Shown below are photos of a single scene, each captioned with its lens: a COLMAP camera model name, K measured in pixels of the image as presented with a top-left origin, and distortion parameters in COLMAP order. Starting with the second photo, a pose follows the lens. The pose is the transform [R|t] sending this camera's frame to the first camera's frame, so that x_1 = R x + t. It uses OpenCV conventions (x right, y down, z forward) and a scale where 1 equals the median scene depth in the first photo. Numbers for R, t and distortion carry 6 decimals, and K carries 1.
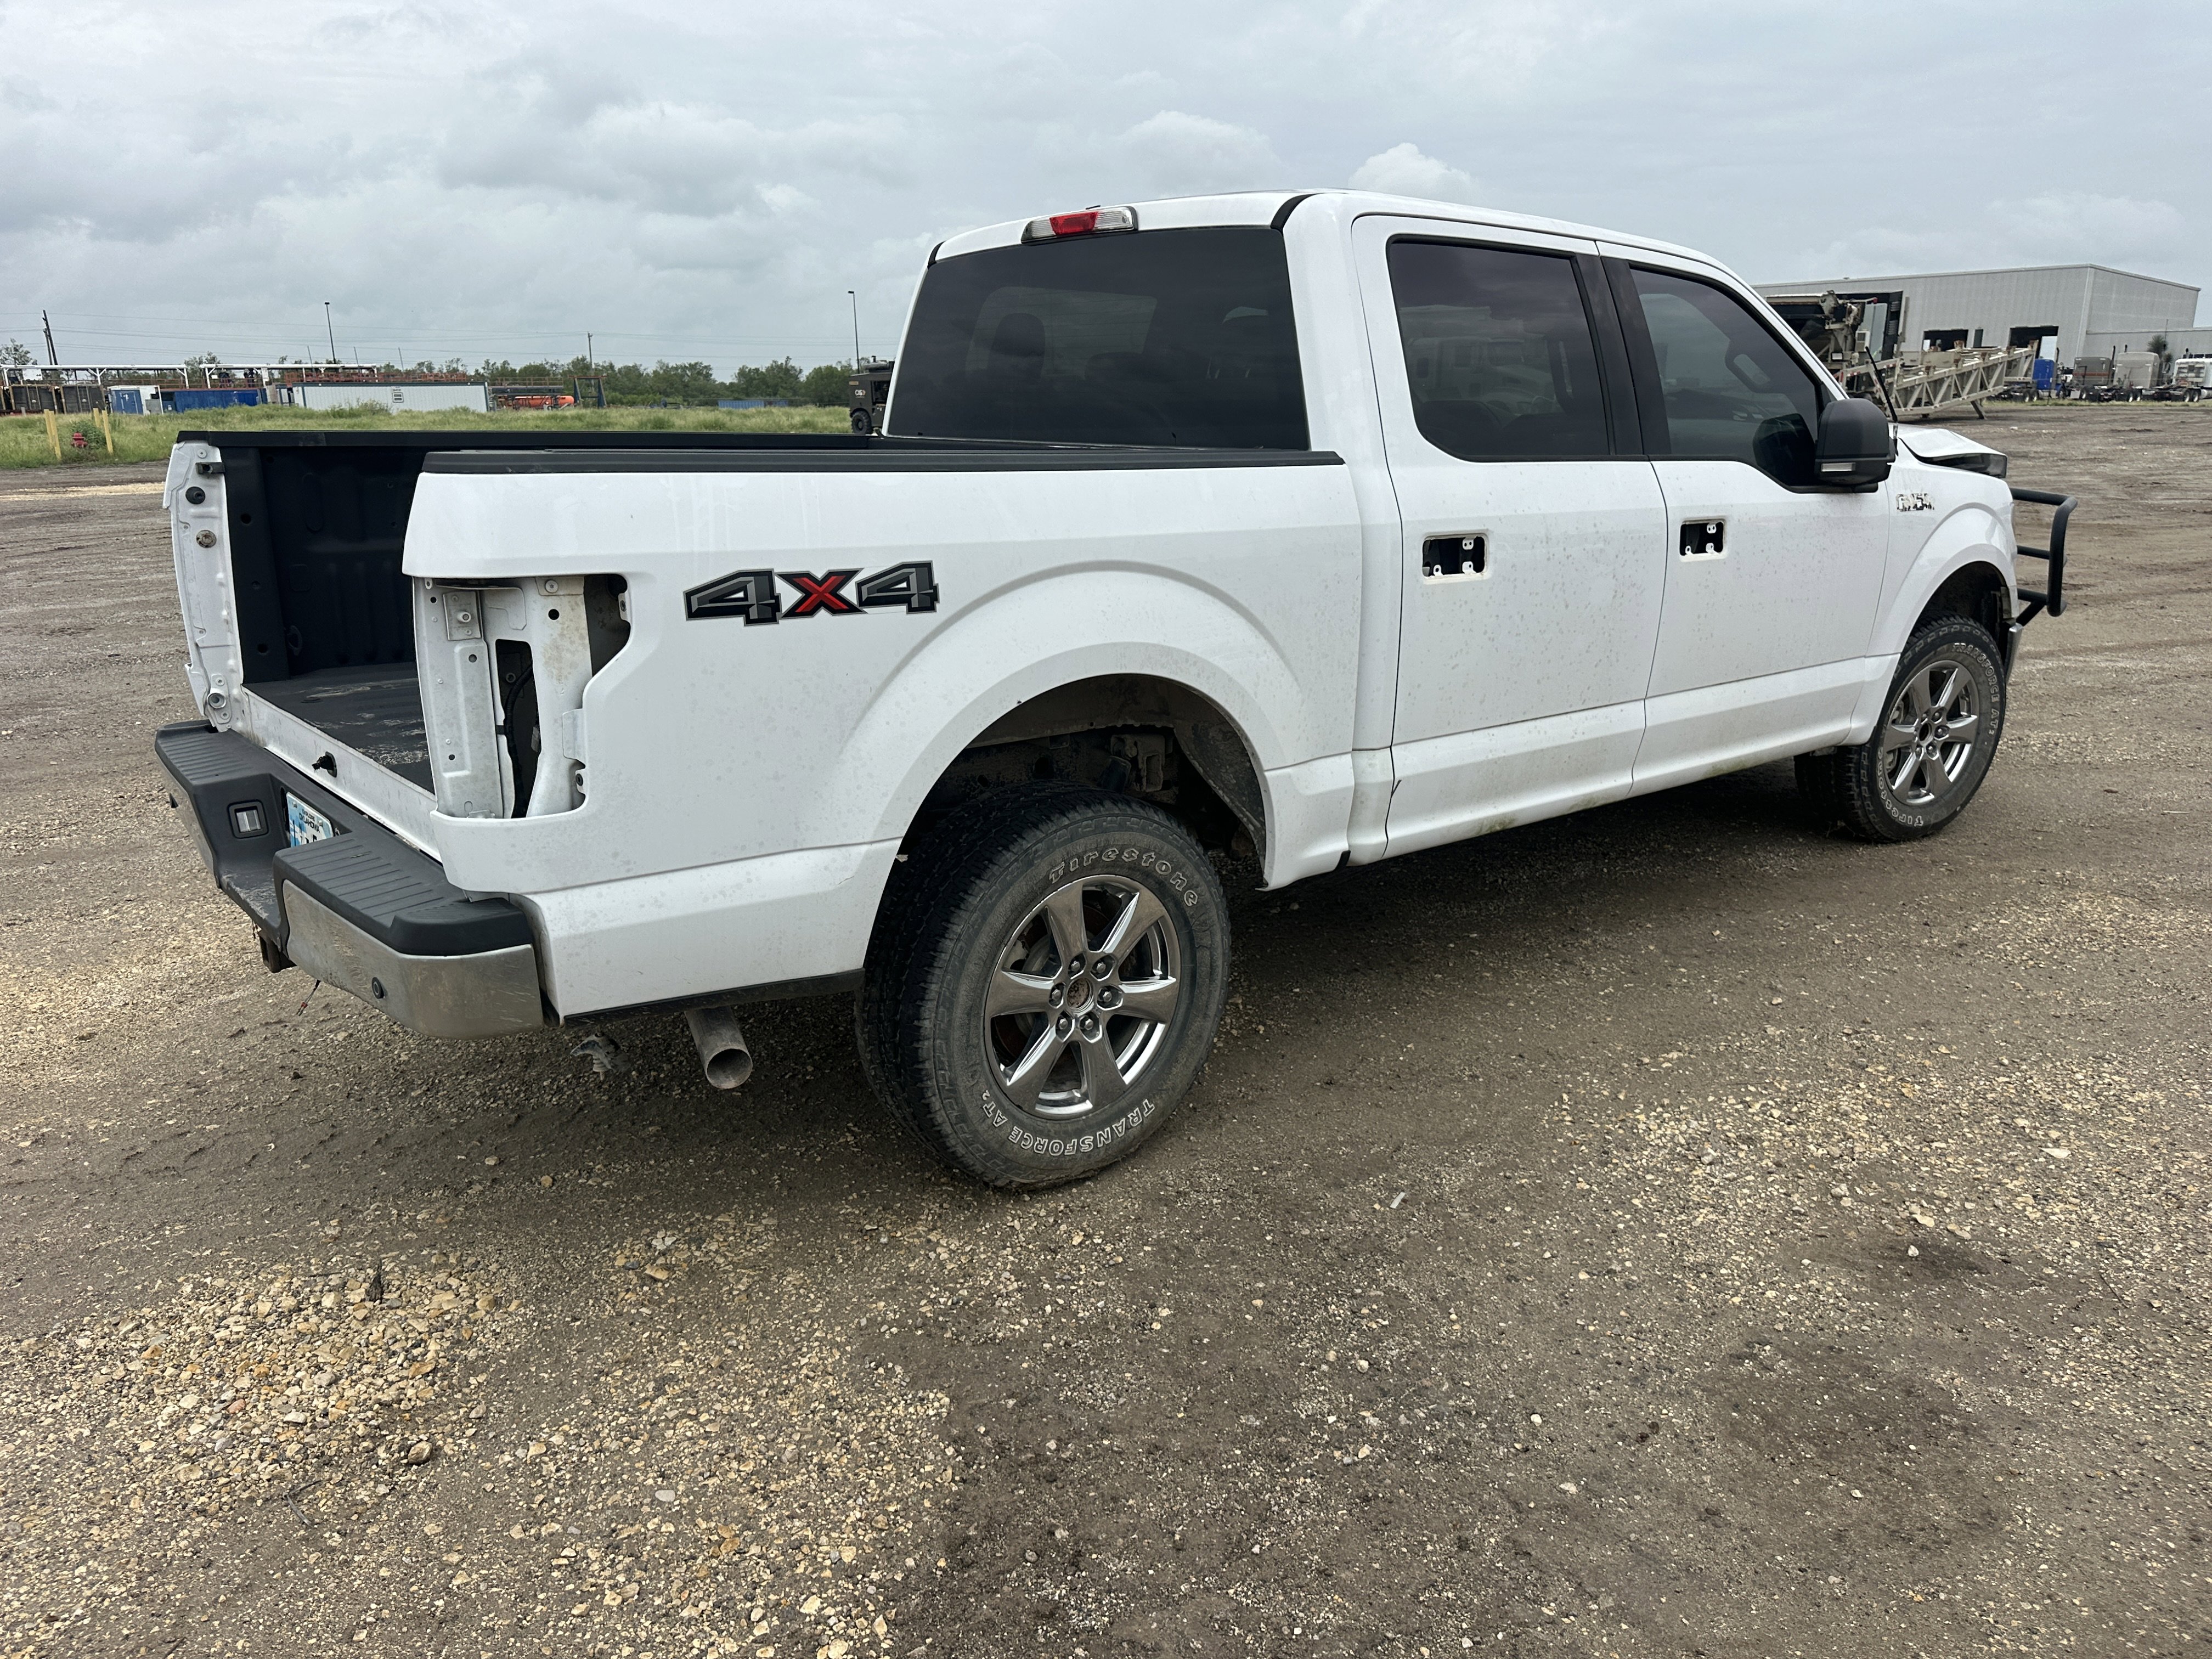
lens RADIAL K [[1555.1, 0, 1106.0], [0, 1555.1, 829.5], [0, 0, 1]] dist [0.044802, -0.056264]
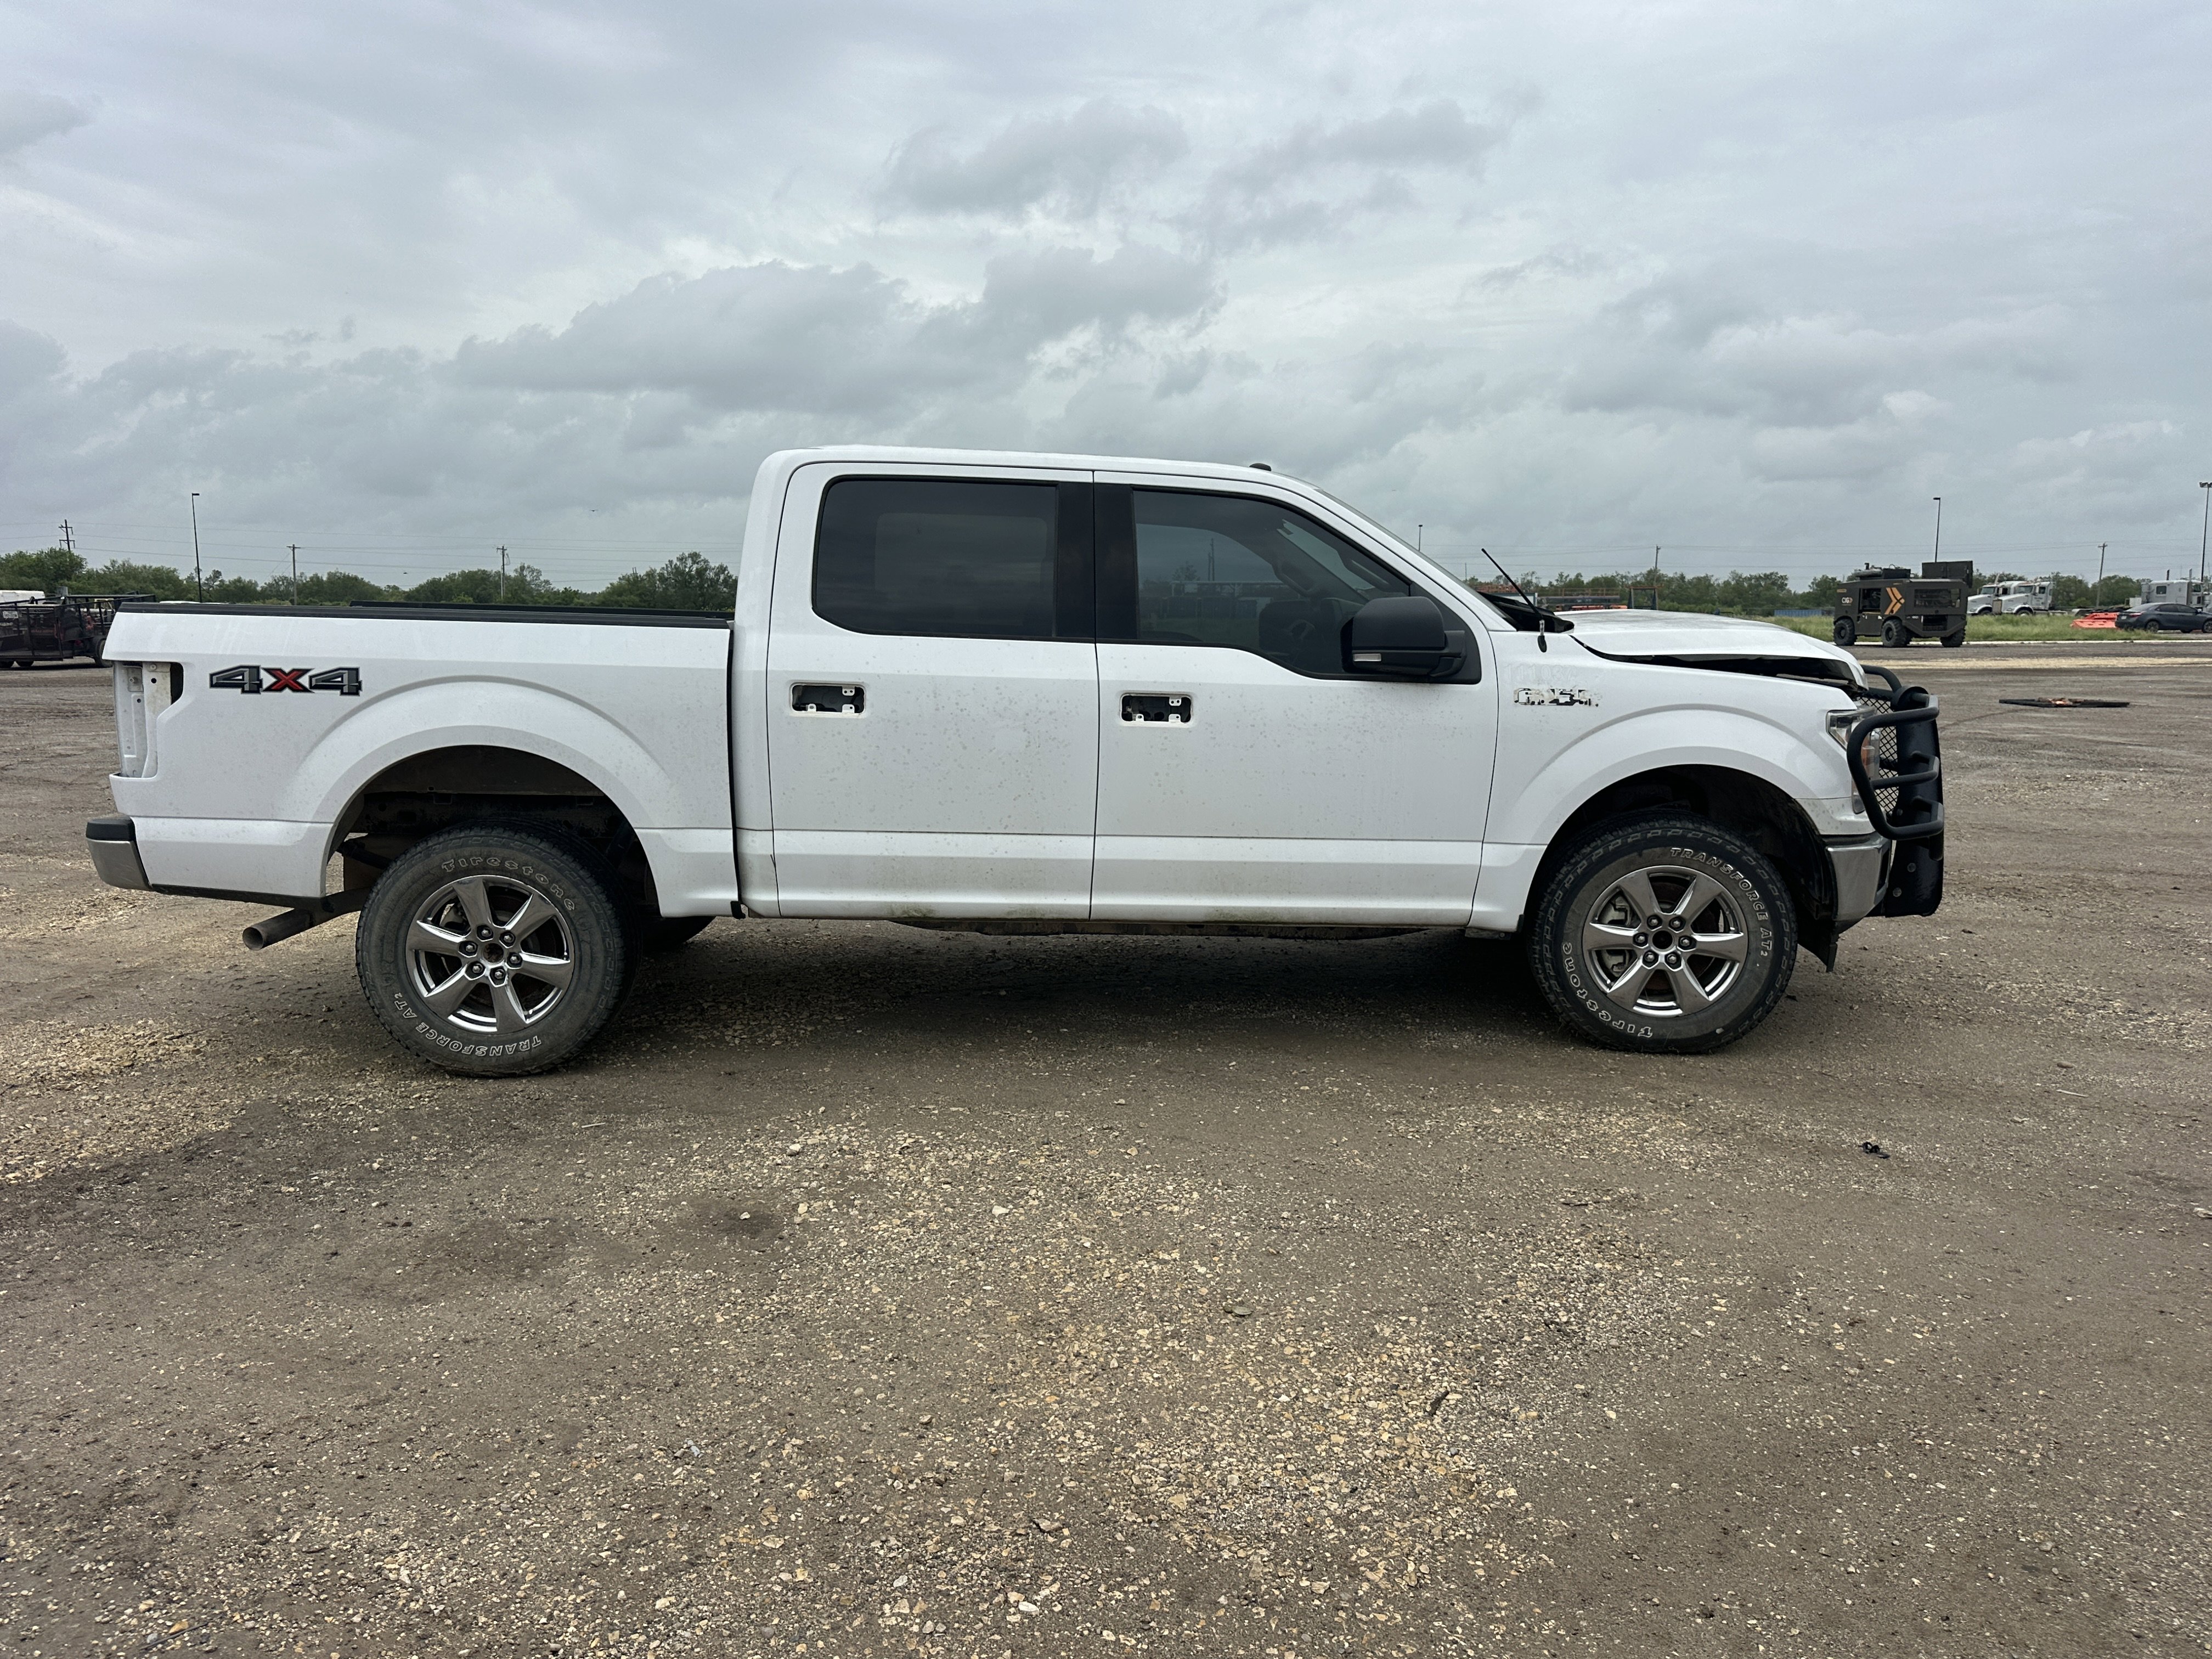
lens RADIAL K [[1605.8, 0, 1193.6], [0, 1605.8, 827.0], [0, 0, 1]] dist [0.090214, -0.141061]
pose [[0.813642, 0.090980, -0.574203, 1.315593], [-0.167382, 0.982517, -0.081504, -0.002401], [0.556749, 0.162426, 0.814646, 0.040475]]
